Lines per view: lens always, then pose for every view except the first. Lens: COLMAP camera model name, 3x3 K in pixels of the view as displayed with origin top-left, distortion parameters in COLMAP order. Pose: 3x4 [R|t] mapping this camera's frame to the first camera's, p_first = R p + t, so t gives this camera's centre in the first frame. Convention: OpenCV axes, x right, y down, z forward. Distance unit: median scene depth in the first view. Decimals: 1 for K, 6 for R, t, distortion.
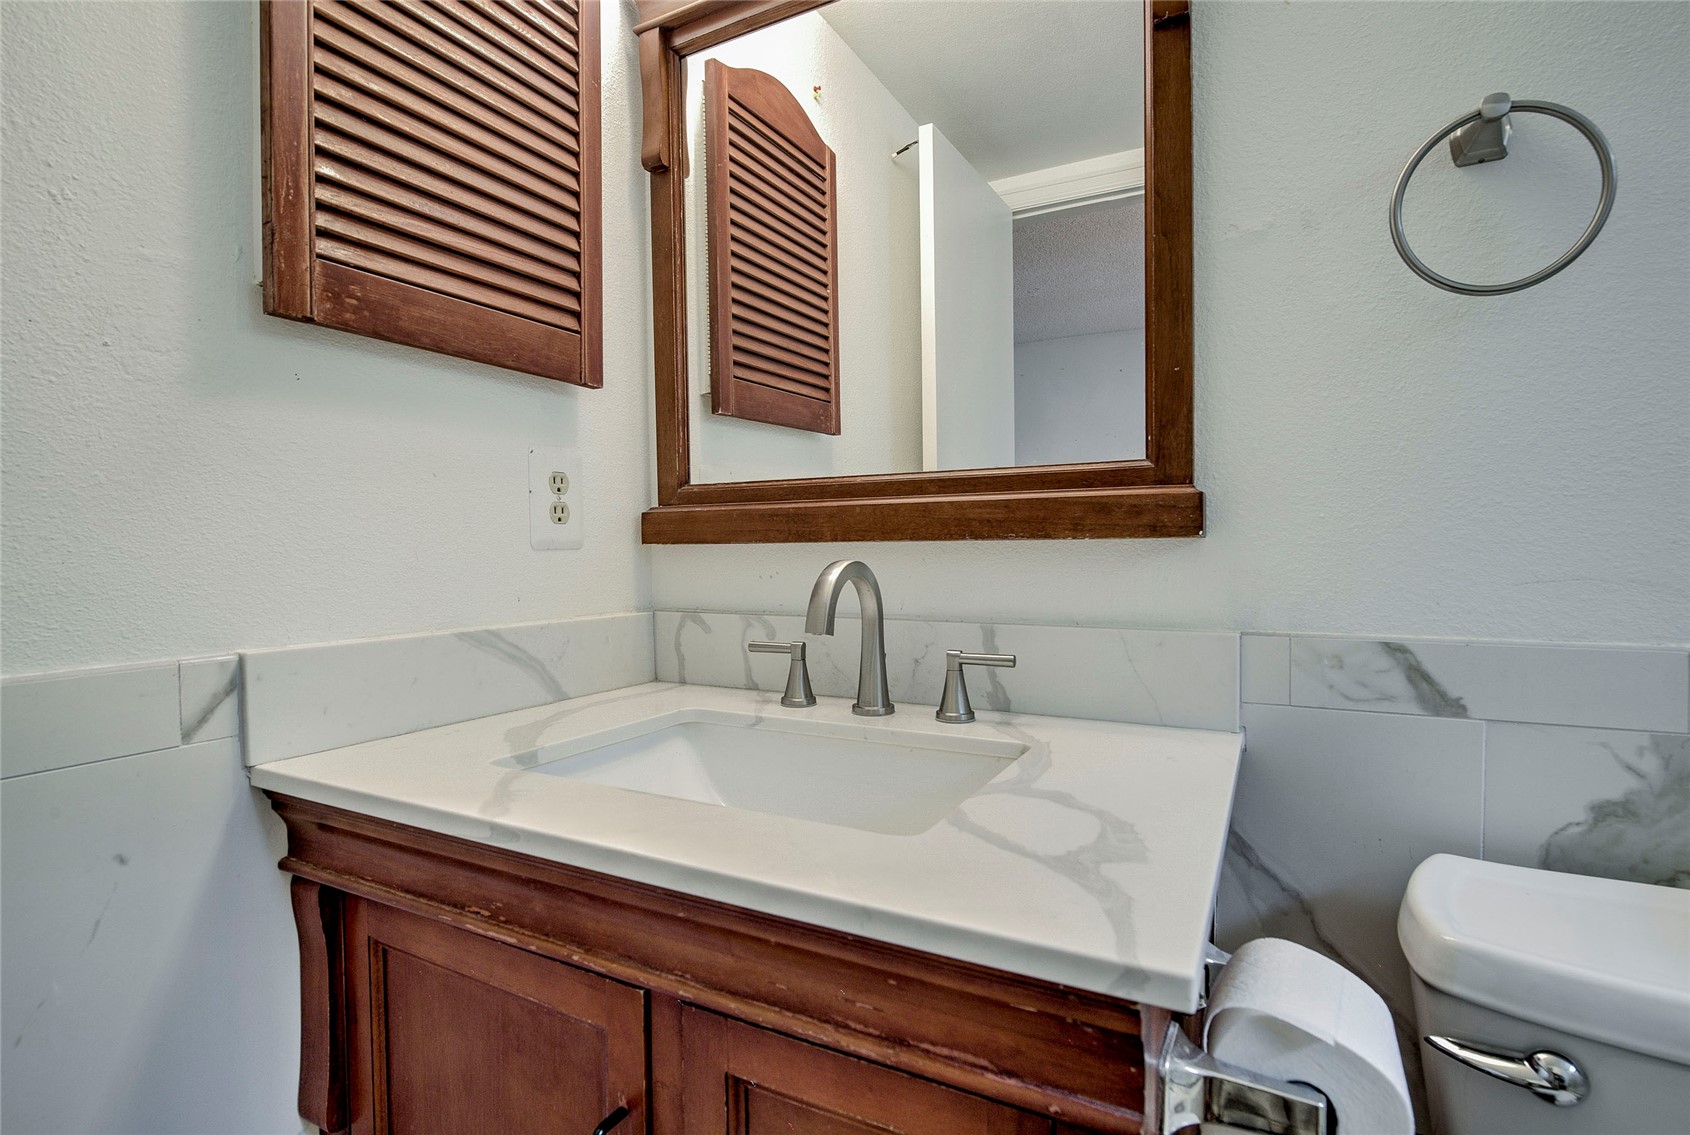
lens RADIAL K [[804.5, 0, 886.5], [0, 804.5, 566.6], [0, 0, 1]] dist [-0.008558, -0.003747]
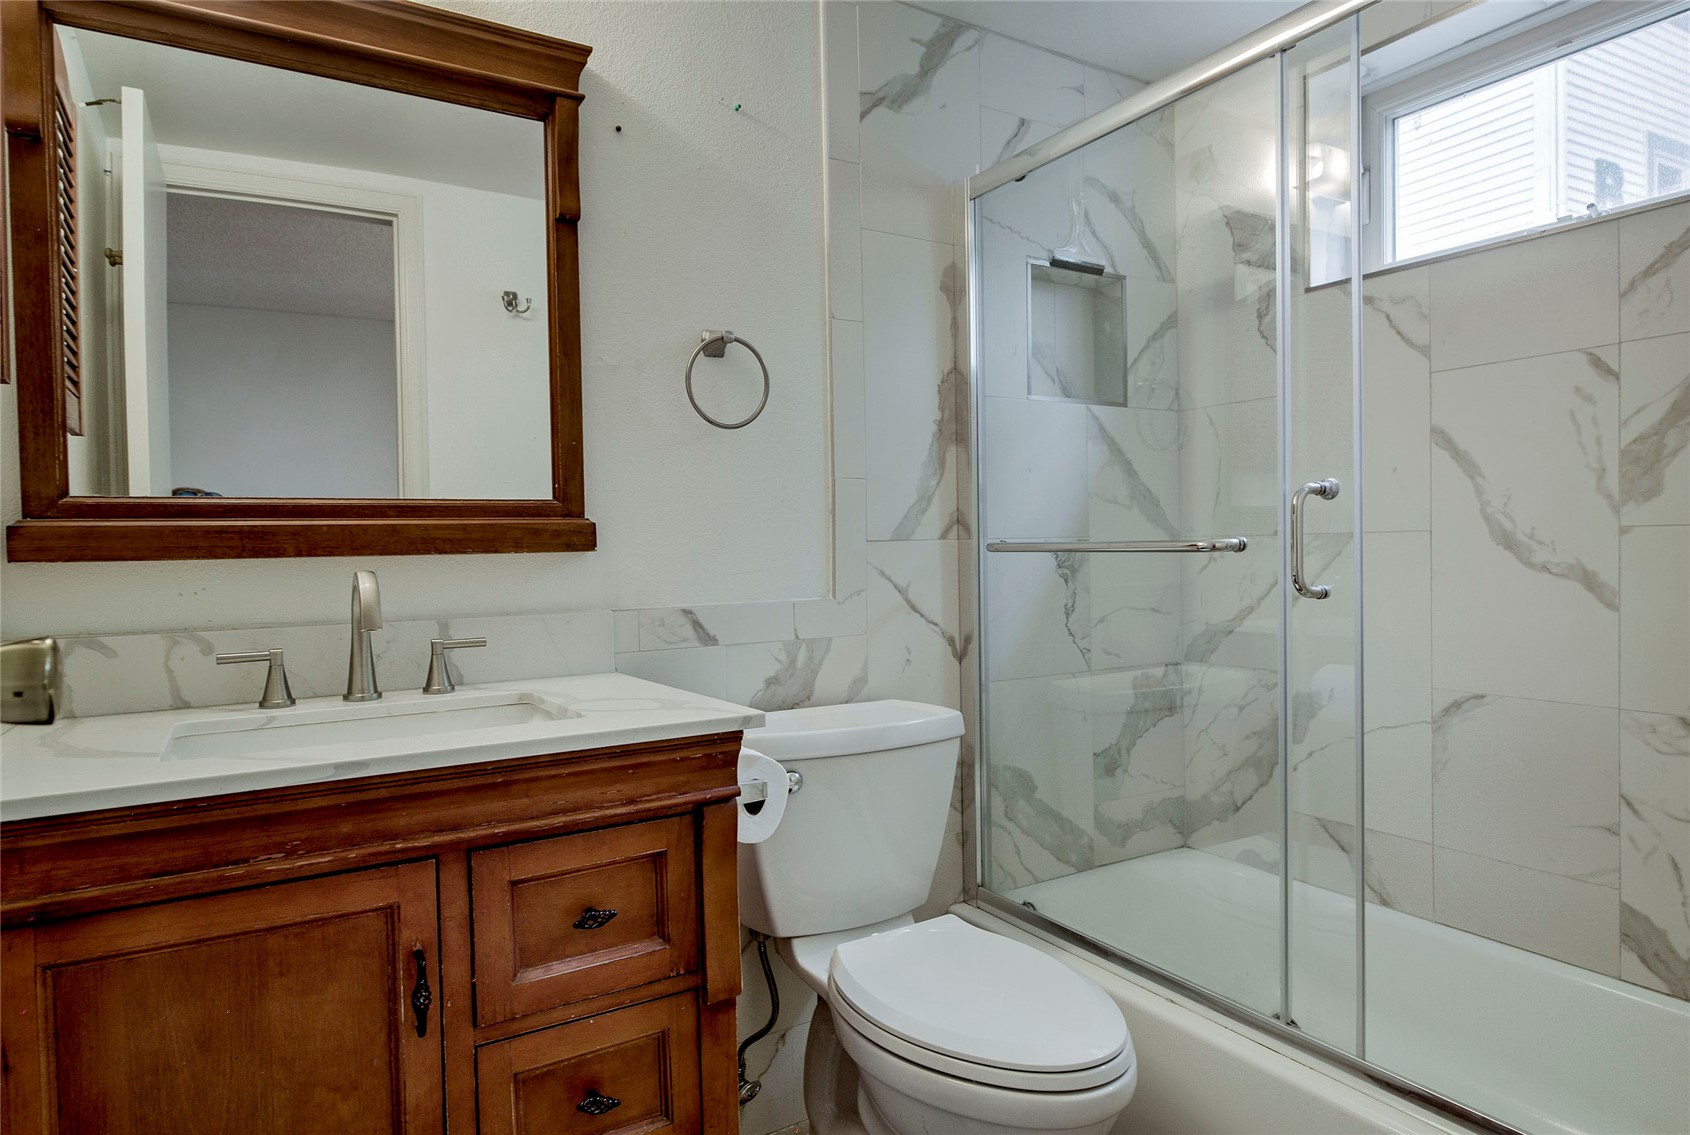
lens RADIAL K [[971.2, 0, 841.8], [0, 971.2, 570.0], [0, 0, 1]] dist [-0.017669, 0.007039]
pose [[0.503407, -0.017646, 0.863869, -0.961881], [0.040146, 0.999189, -0.002984, 0.024130], [-0.863116, 0.036183, 0.503707, -0.366414]]
